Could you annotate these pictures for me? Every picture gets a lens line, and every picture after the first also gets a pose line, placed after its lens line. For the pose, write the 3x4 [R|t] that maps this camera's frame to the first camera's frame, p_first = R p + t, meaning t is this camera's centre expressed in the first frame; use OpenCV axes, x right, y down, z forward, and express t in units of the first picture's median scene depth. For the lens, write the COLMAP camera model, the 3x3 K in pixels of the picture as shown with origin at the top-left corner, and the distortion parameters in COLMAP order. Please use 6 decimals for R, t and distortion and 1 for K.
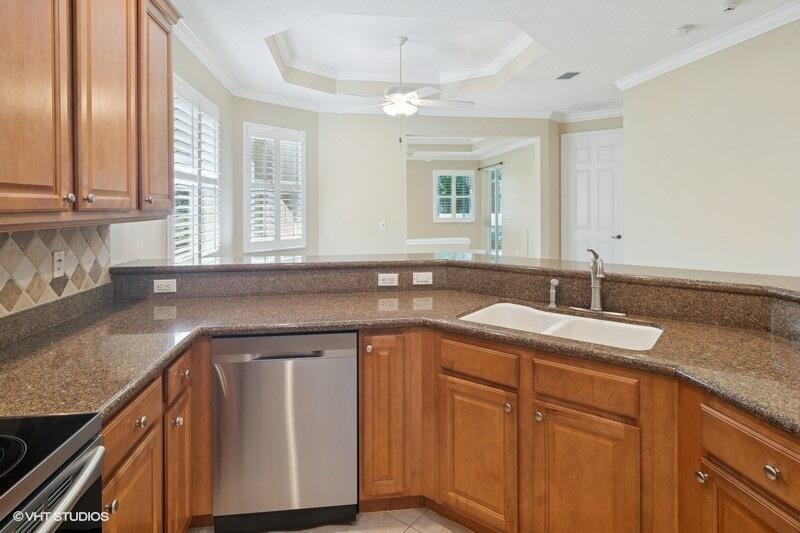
lens RADIAL K [[440.0, 0, 400.3], [0, 440.0, 210.1], [0, 0, 1]] dist [0.005641, -0.003085]
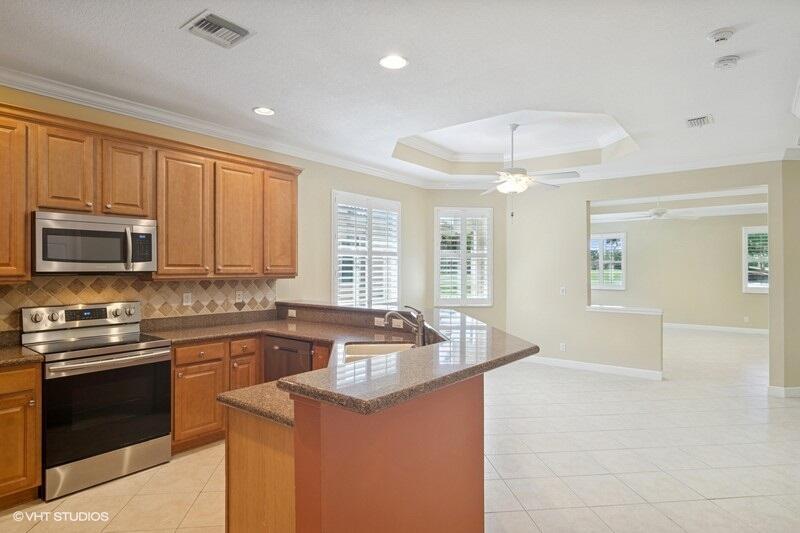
lens RADIAL K [[434.1, 0, 394.5], [0, 434.1, 264.2], [0, 0, 1]] dist [-0.015680, 0.000114]
pose [[0.688822, -0.003387, -0.724923, 1.270374], [-0.011028, 0.999824, -0.015151, -0.019156], [0.724847, 0.018431, 0.688664, 0.021179]]
